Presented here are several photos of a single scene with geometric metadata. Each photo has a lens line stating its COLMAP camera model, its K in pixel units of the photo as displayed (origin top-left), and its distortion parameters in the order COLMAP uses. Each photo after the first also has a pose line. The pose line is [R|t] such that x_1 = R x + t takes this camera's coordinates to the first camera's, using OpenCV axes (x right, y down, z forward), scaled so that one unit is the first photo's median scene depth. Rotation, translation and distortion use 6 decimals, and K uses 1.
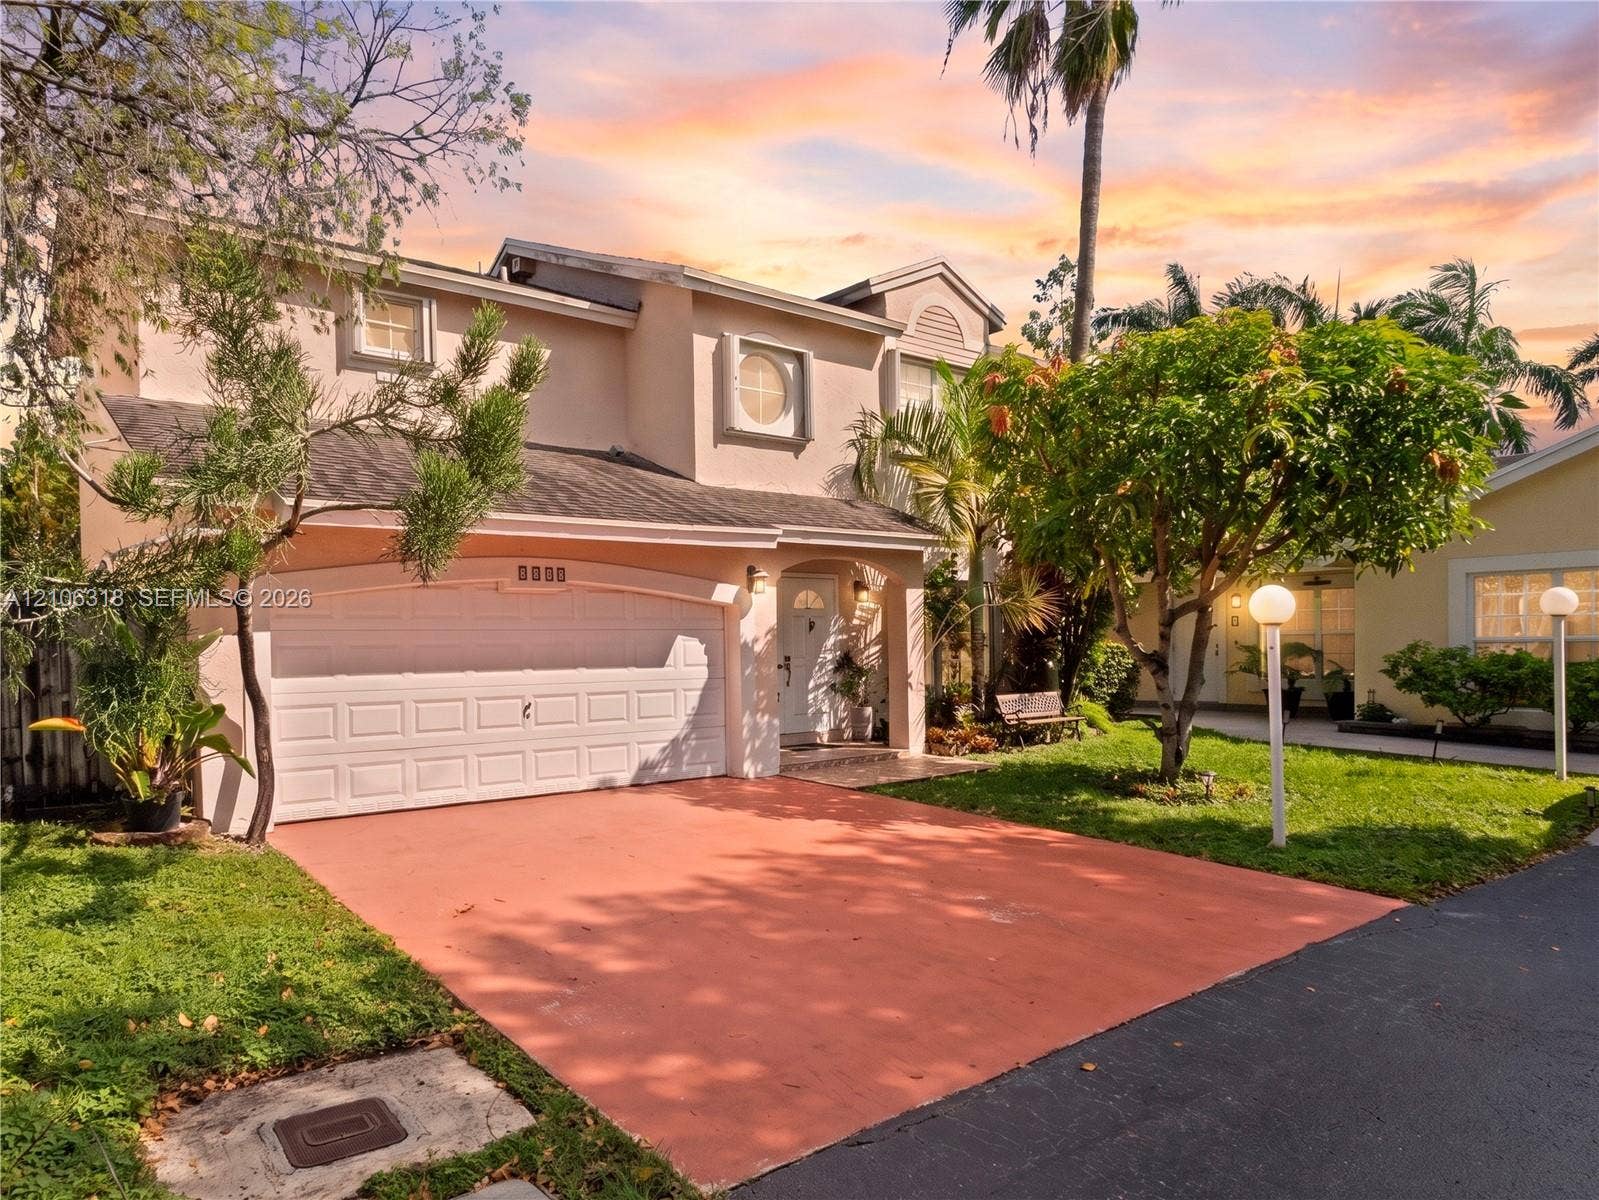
lens RADIAL K [[1147.4, 0, 800.8], [0, 1147.4, 649.0], [0, 0, 1]] dist [0.013464, -0.017257]
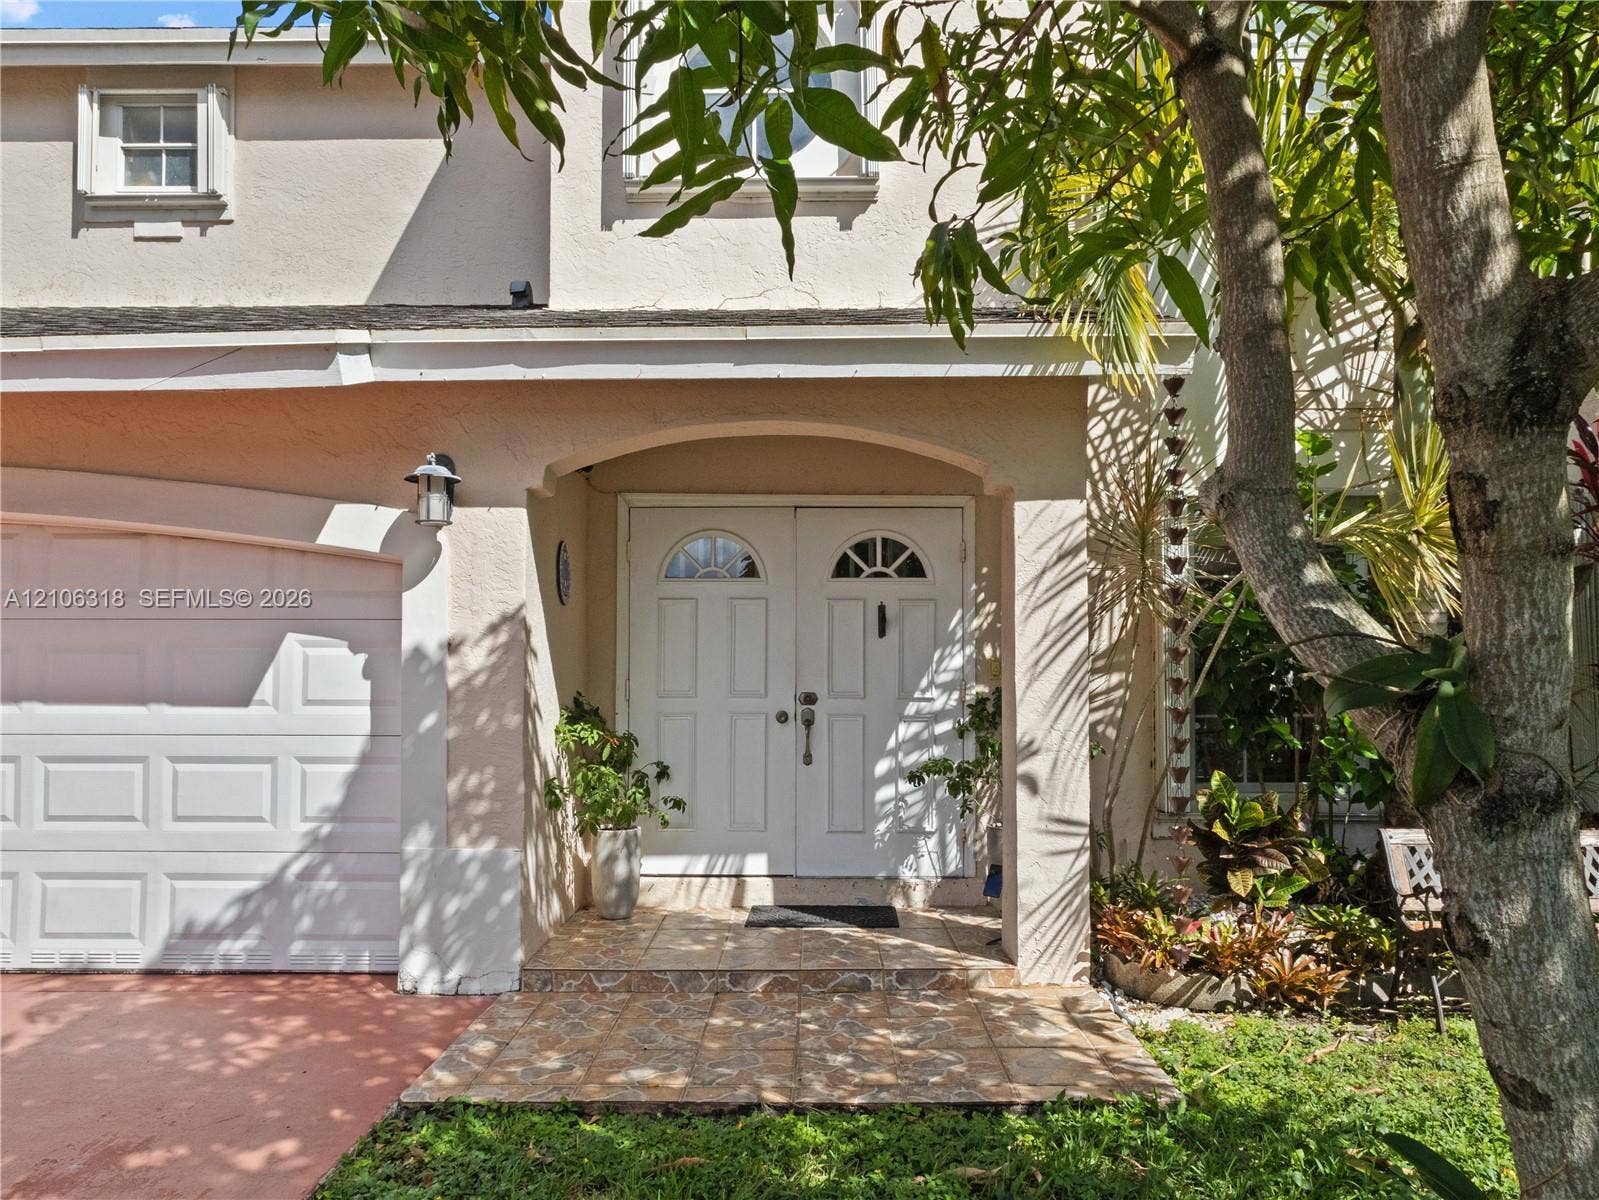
lens RADIAL K [[1147.4, 0, 800.8], [0, 1147.4, 649.0], [0, 0, 1]] dist [0.013464, -0.017257]
pose [[0.726186, -0.010052, -0.687424, 0.325925], [-0.015540, 0.999398, -0.031030, 0.003816], [0.687322, 0.033216, 0.725593, 0.811993]]
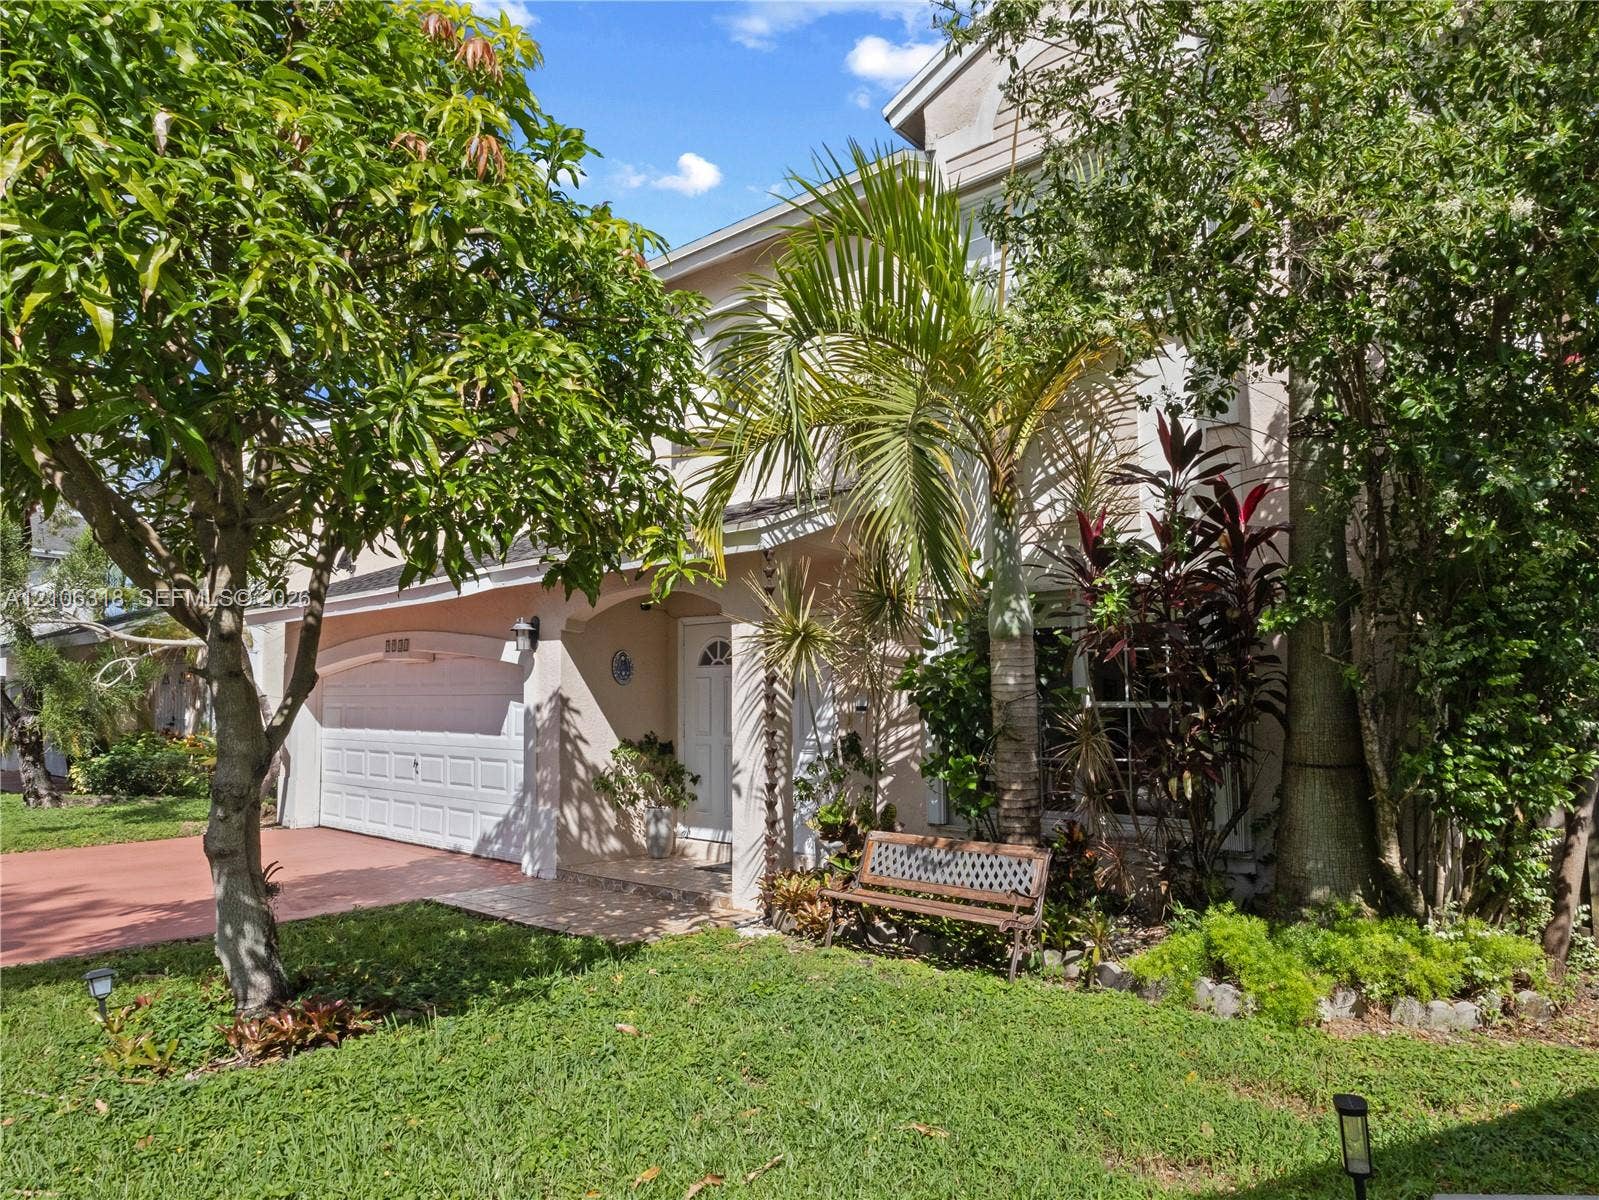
lens RADIAL K [[1147.4, 0, 800.8], [0, 1147.4, 649.0], [0, 0, 1]] dist [0.013464, -0.017257]
pose [[0.050025, -0.043971, -0.997780, 0.804505], [-0.019591, 0.998795, -0.044998, -0.016892], [0.998556, 0.021799, 0.049103, 1.170232]]
